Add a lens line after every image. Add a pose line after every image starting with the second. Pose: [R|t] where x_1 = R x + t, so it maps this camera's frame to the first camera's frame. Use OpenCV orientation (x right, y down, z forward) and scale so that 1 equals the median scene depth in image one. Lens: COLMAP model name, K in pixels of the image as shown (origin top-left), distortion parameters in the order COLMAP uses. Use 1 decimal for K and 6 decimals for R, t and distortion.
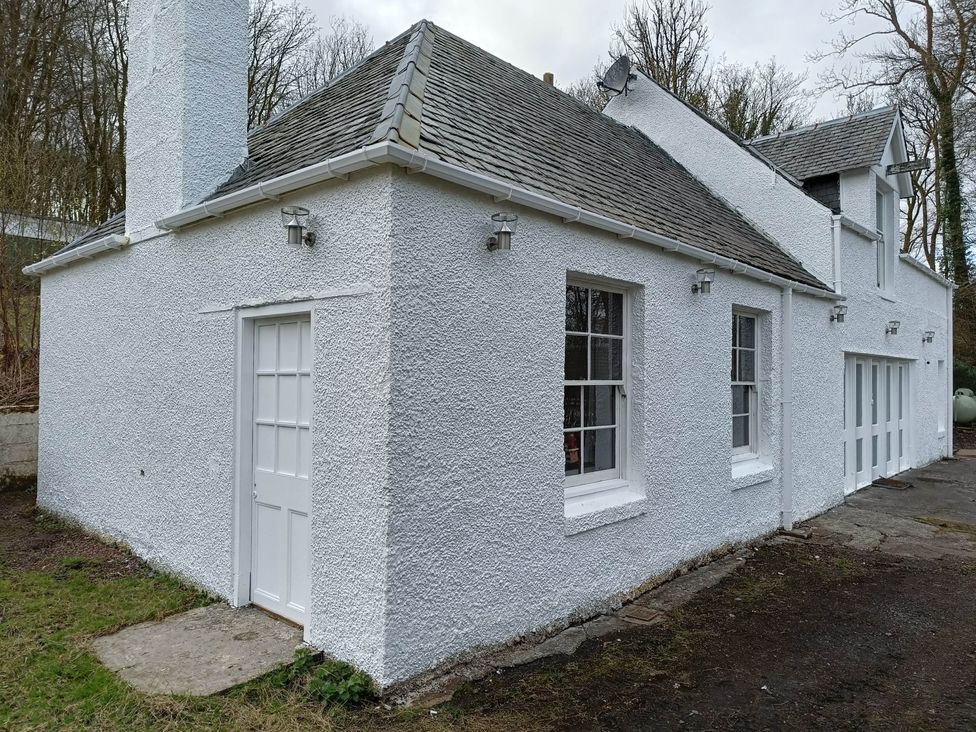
lens RADIAL K [[684.5, 0, 488.0], [0, 684.5, 366.0], [0, 0, 1]] dist [0.003674, 0.002397]
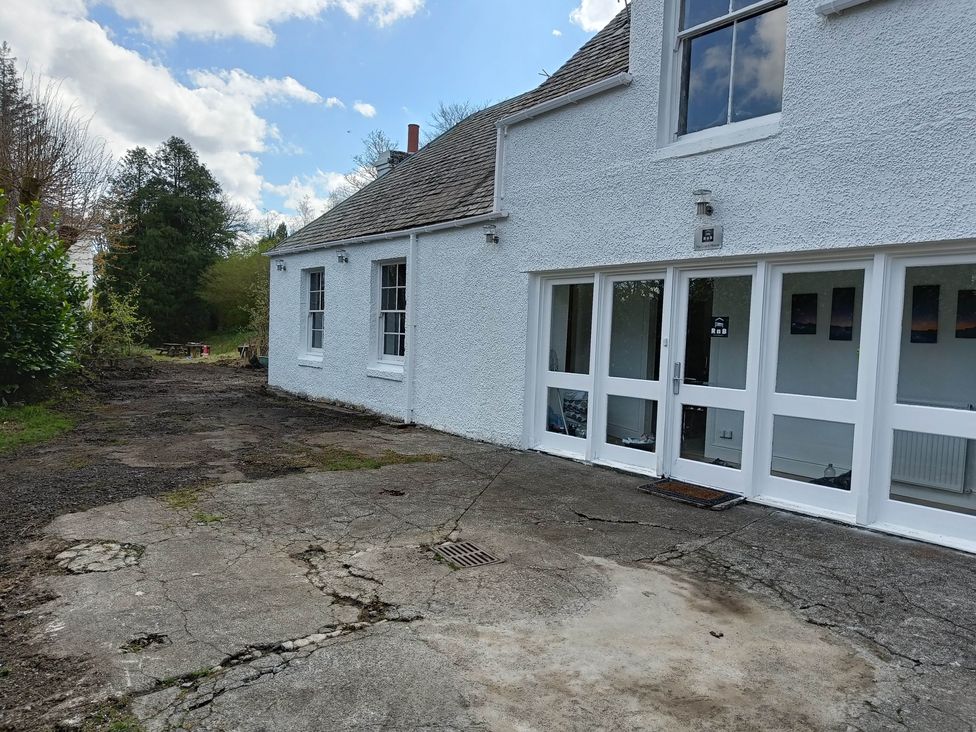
lens RADIAL K [[684.5, 0, 488.0], [0, 684.5, 366.0], [0, 0, 1]] dist [0.003674, 0.002397]
pose [[-0.155067, 0.068819, -0.985504, 1.701821], [0.018255, 0.997600, 0.066791, 0.044831], [0.987735, -0.007633, -0.155951, 1.277691]]
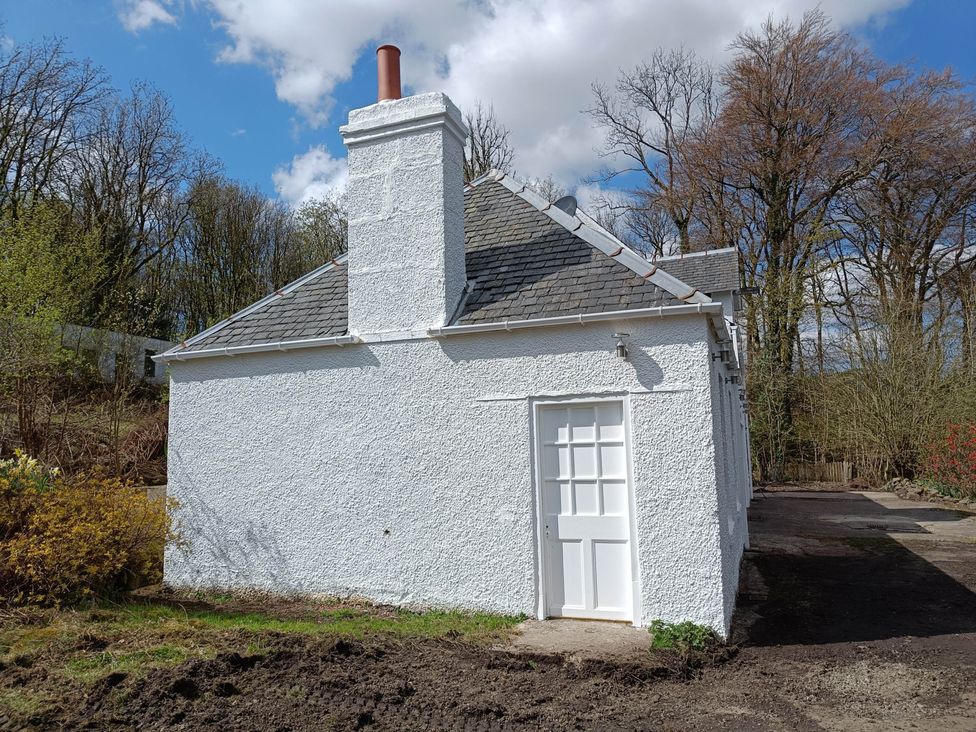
lens RADIAL K [[684.5, 0, 488.0], [0, 684.5, 366.0], [0, 0, 1]] dist [0.003674, 0.002397]
pose [[0.929823, 0.012090, 0.367808, -1.104486], [0.027114, 0.994493, -0.101232, -0.011755], [-0.367007, 0.104101, 0.924375, -0.290696]]
